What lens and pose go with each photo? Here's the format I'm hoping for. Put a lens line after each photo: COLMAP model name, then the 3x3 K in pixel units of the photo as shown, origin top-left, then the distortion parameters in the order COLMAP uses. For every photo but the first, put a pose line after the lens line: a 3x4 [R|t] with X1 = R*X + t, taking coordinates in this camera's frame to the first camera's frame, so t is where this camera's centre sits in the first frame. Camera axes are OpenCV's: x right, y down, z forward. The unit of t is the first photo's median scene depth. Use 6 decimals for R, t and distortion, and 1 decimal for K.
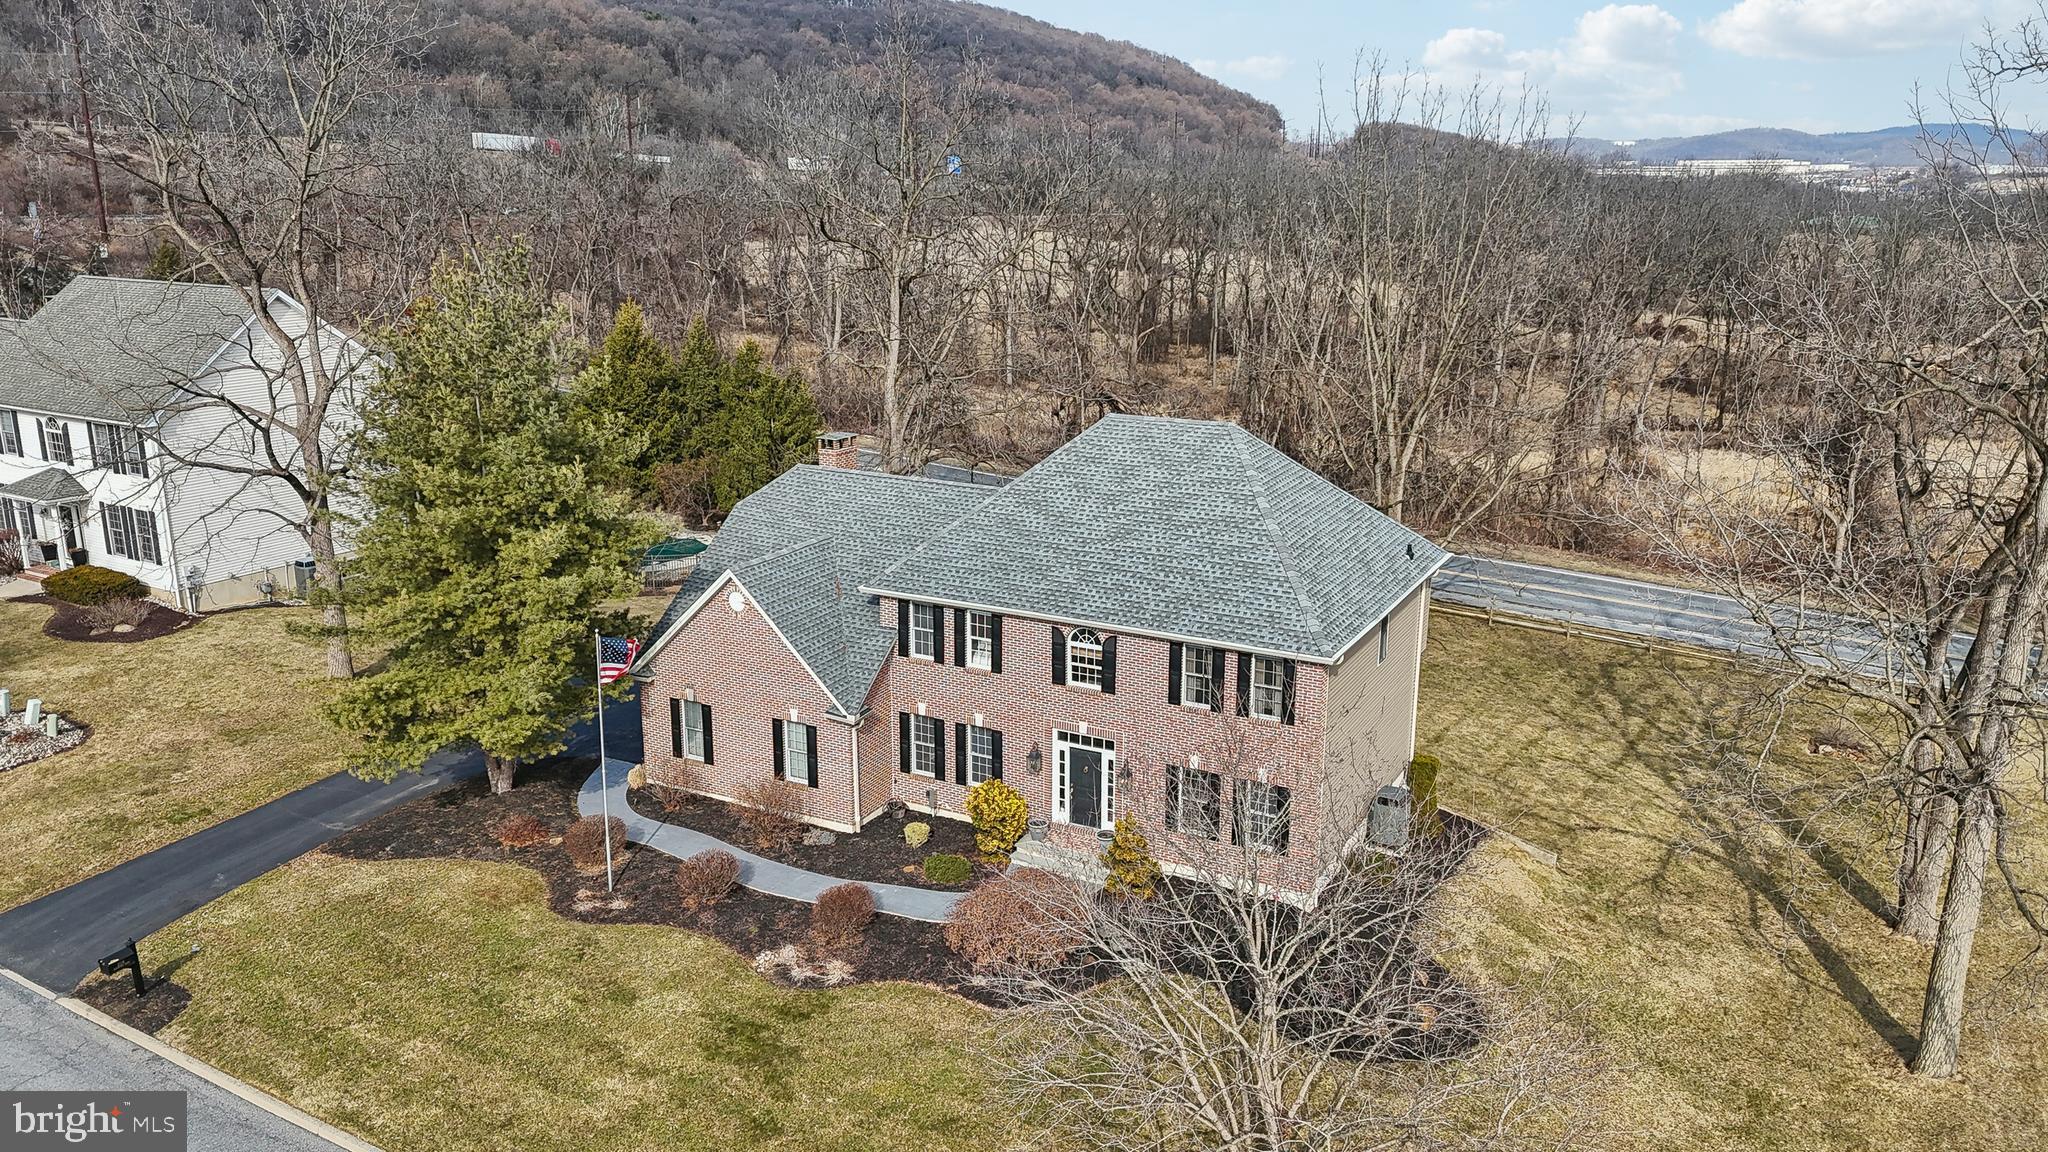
lens RADIAL K [[1534.8, 0, 1026.4], [0, 1534.8, 561.1], [0, 0, 1]] dist [0.067935, -0.063172]
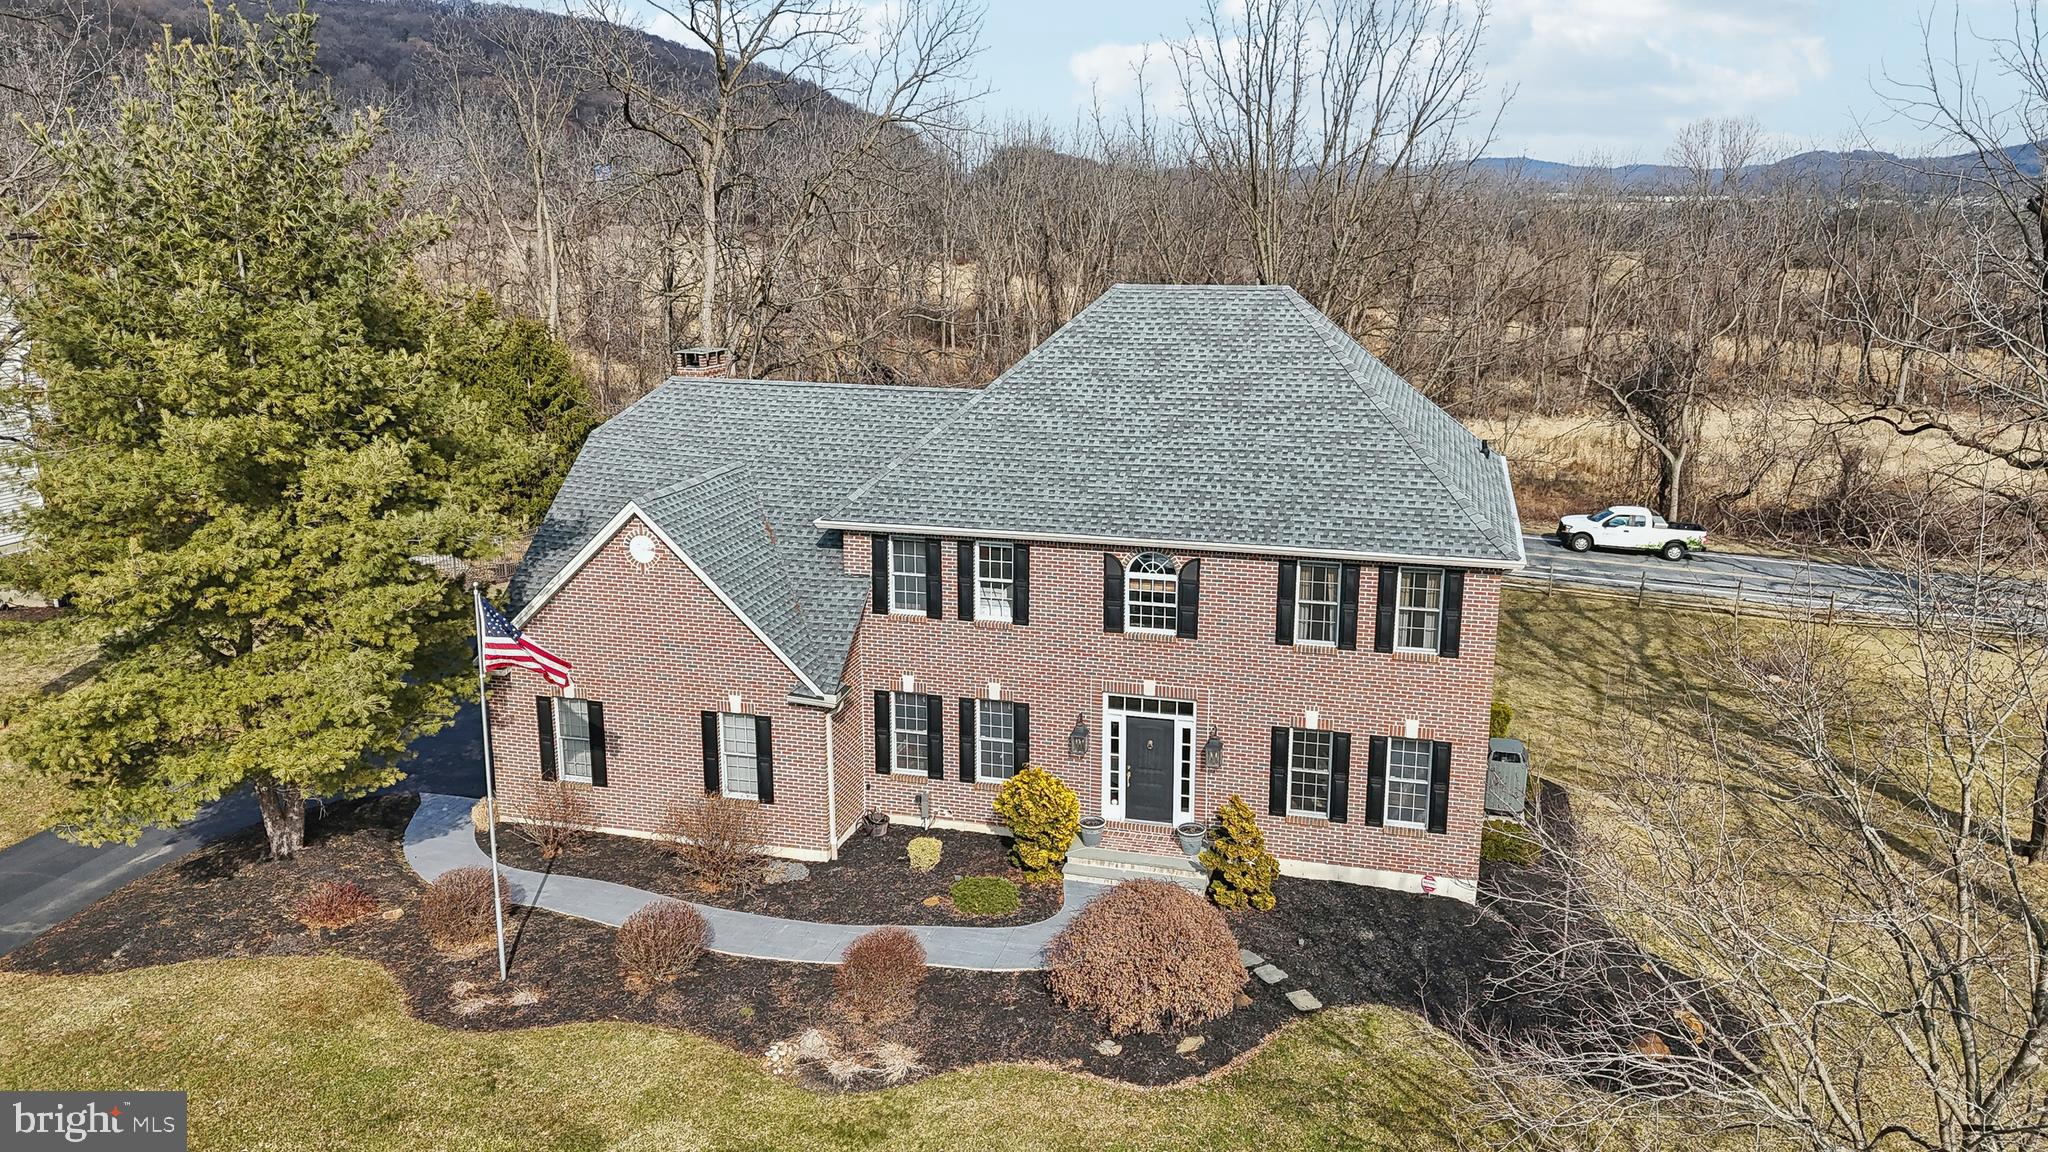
lens RADIAL K [[1534.8, 0, 1020.9], [0, 1534.8, 568.3], [0, 0, 1]] dist [0.067935, -0.063172]
pose [[0.974816, -0.054511, 0.216244, -0.178777], [0.057089, 0.998353, -0.005688, 0.050685], [-0.215578, 0.017890, 0.976323, 0.283510]]
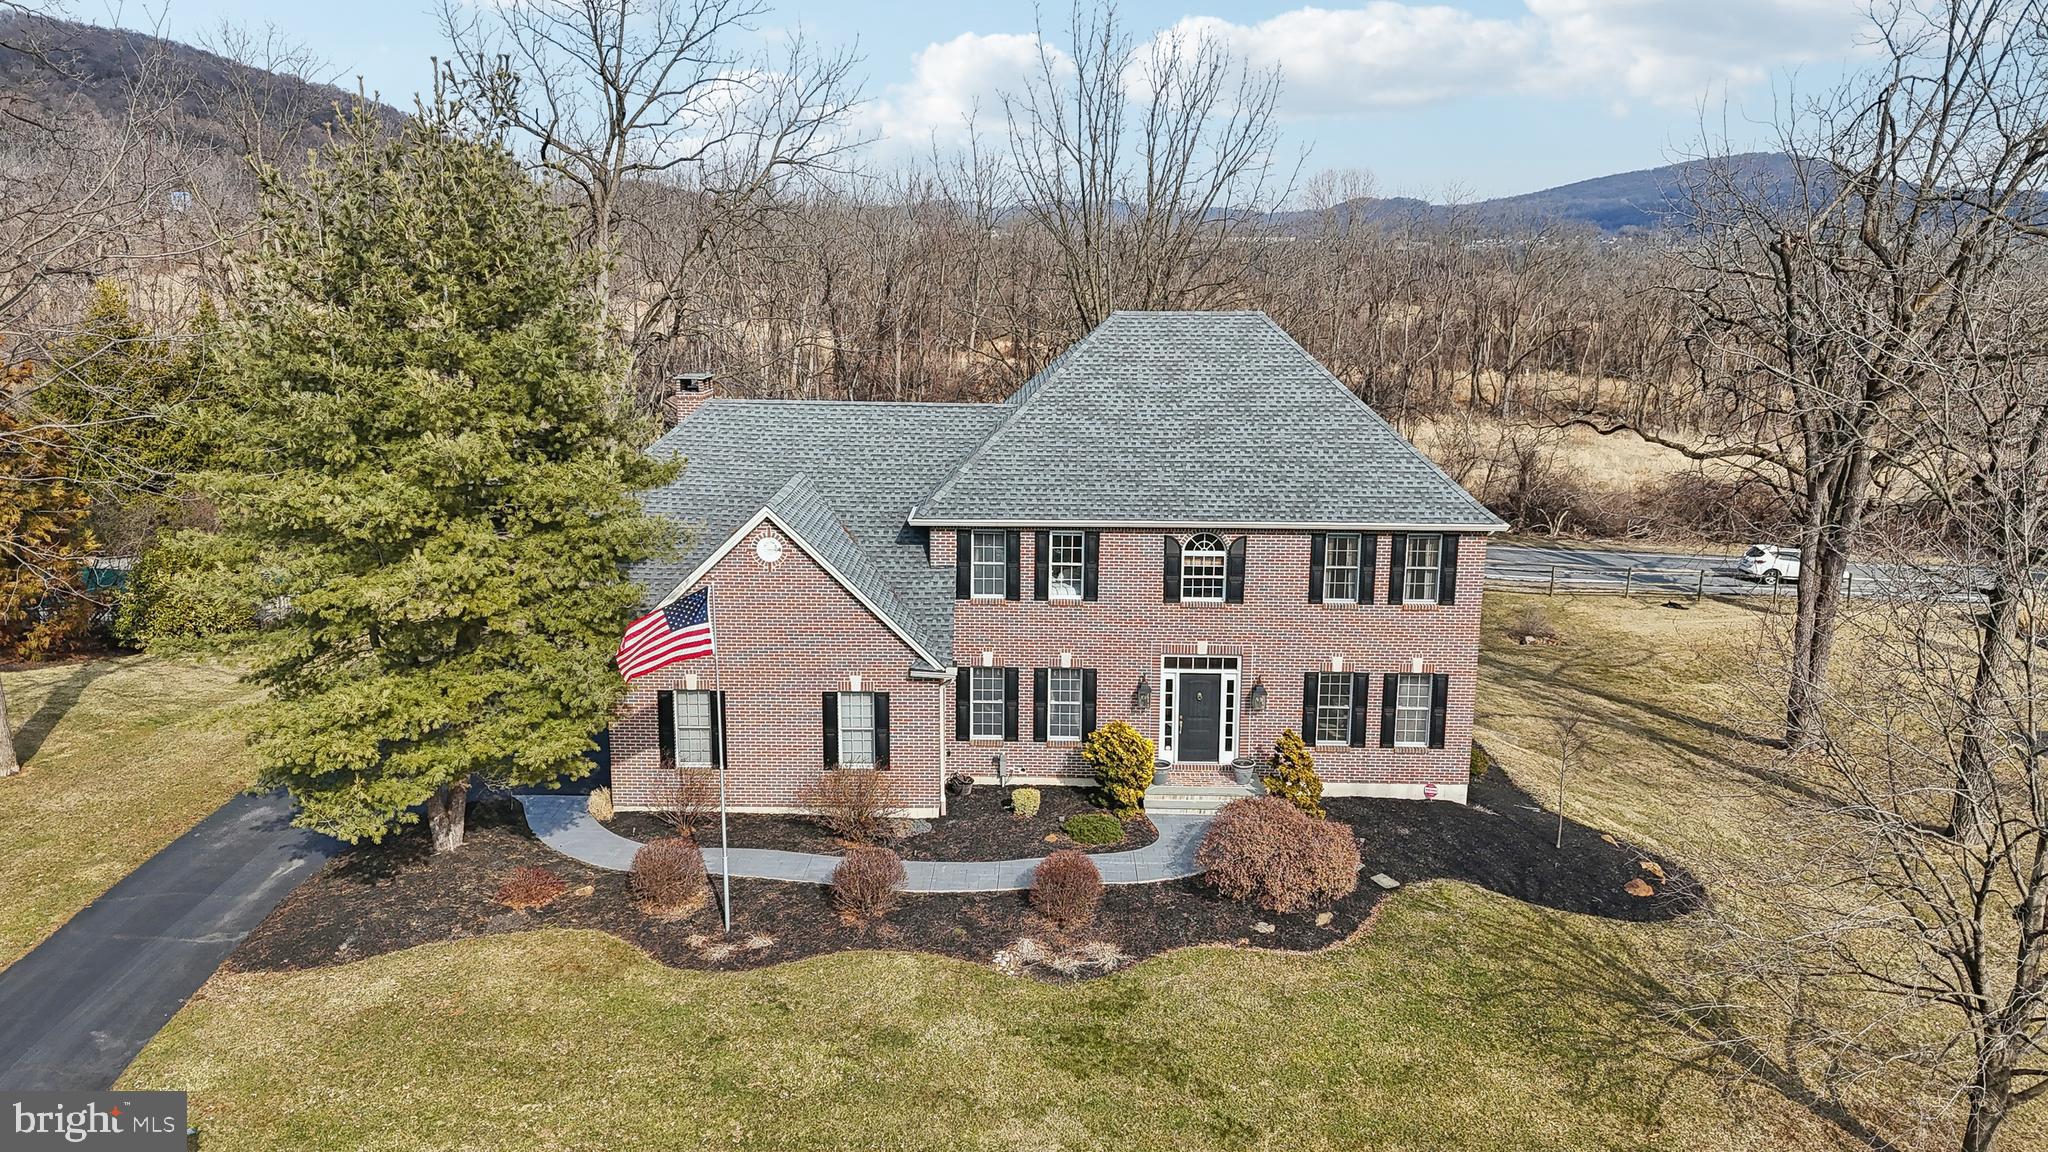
lens RADIAL K [[1534.8, 0, 1018.7], [0, 1534.8, 572.7], [0, 0, 1]] dist [0.067935, -0.063172]
pose [[0.890968, -0.095033, 0.444009, -0.440126], [0.108780, 0.994050, -0.005524, 0.058188], [-0.440842, 0.053221, 0.896005, 0.248524]]
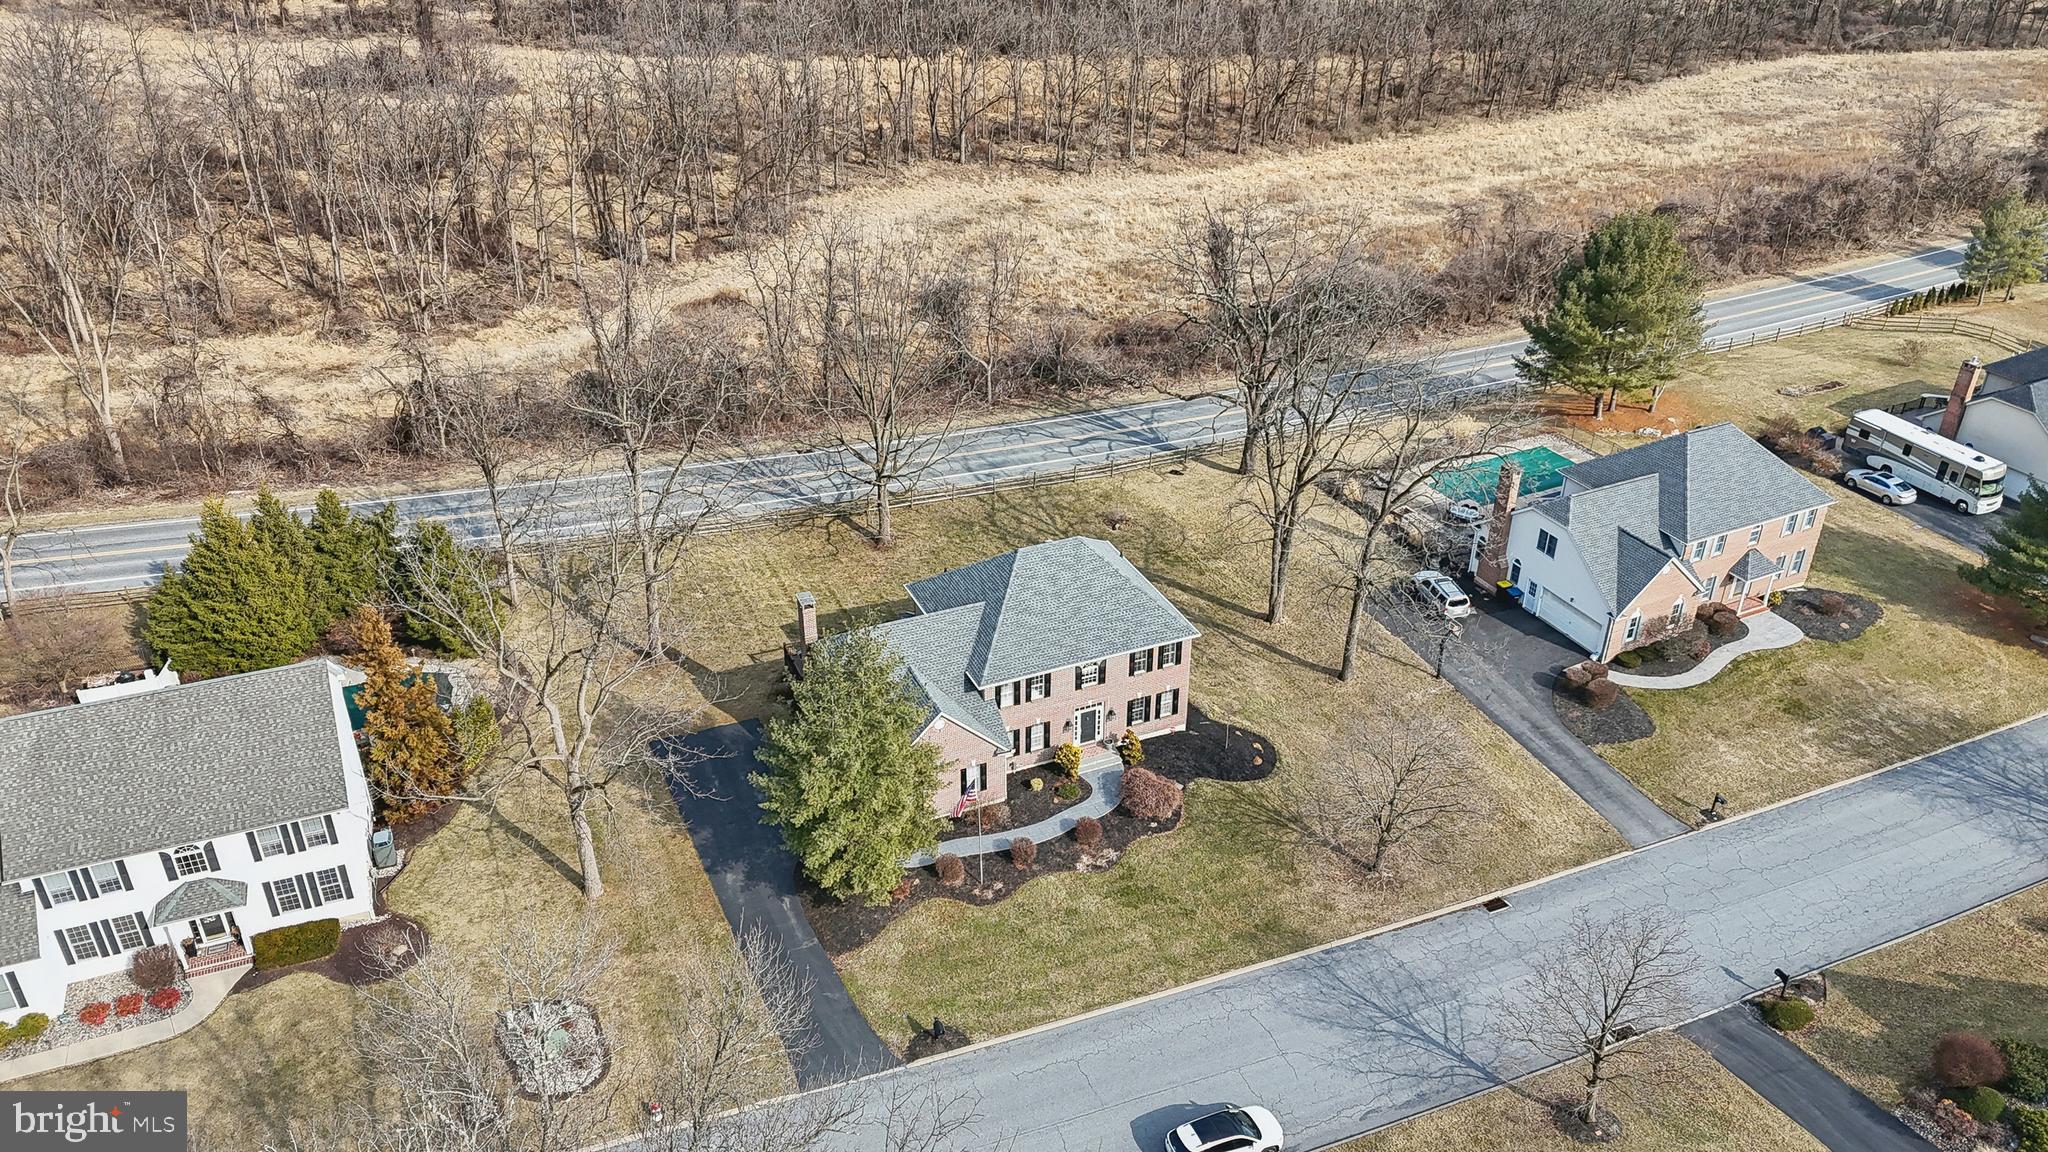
lens RADIAL K [[1534.8, 0, 1022.1], [0, 1534.8, 540.8], [0, 0, 1]] dist [0.067935, -0.063172]
pose [[0.620160, -0.383511, 0.684340, -1.371418], [0.193959, 0.920230, 0.339938, -0.827037], [-0.760119, -0.078082, 0.645075, -0.277886]]
